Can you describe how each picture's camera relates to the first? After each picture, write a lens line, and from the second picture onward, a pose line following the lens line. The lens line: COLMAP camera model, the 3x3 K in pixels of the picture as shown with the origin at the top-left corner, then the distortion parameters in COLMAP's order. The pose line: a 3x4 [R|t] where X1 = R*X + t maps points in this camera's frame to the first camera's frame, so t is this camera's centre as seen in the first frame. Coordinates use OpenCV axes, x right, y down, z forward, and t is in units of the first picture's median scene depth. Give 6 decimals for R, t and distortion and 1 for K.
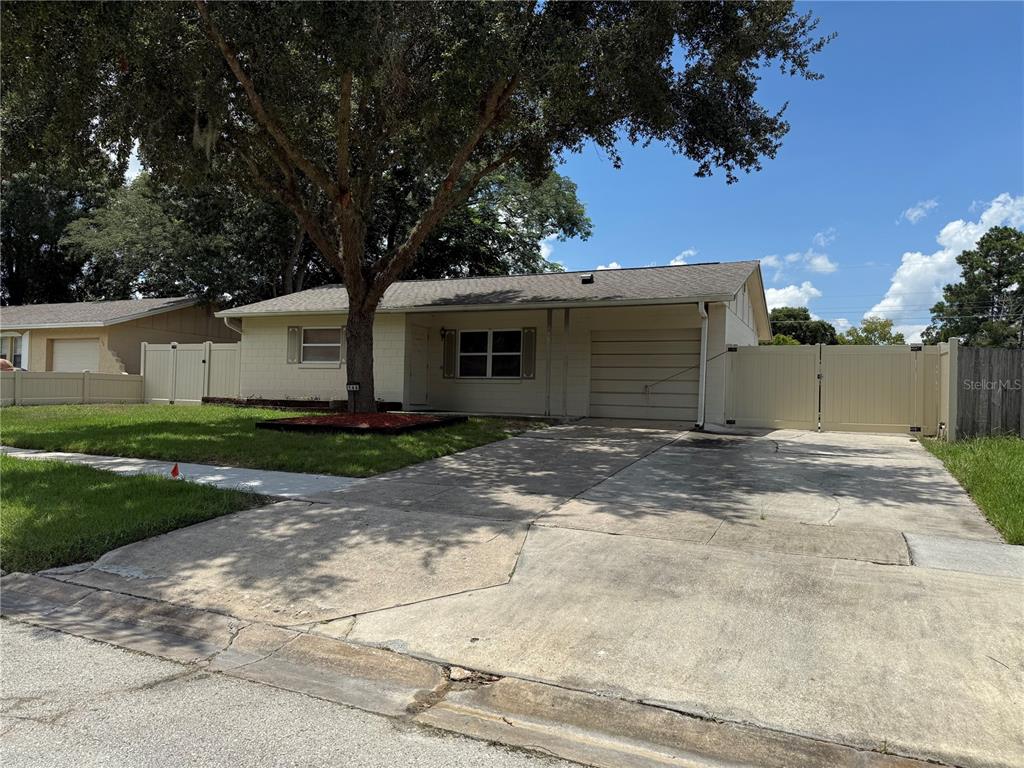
lens RADIAL K [[723.7, 0, 514.1], [0, 723.7, 386.0], [0, 0, 1]] dist [0.060683, -0.029331]
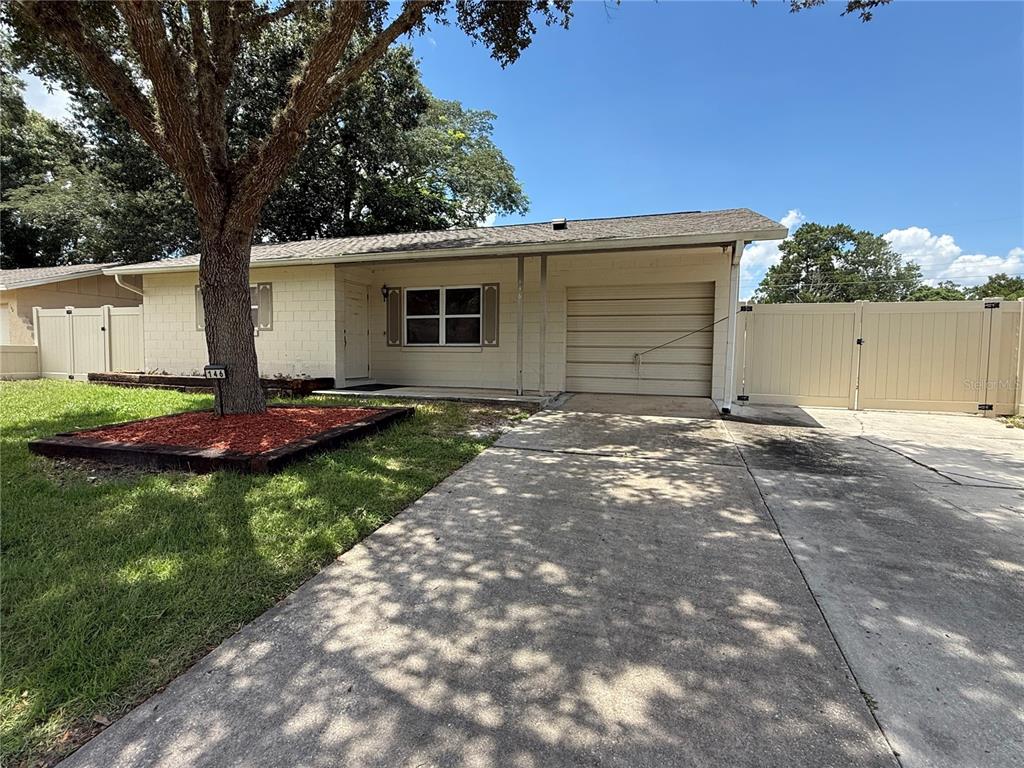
lens RADIAL K [[517.7, 0, 508.8], [0, 517.7, 385.0], [0, 0, 1]] dist [-0.000454, -0.000190]
pose [[0.995123, -0.020873, 0.096409, -0.016846], [0.012651, 0.996291, 0.085116, -0.015351], [-0.097828, -0.083481, 0.991696, 0.393144]]
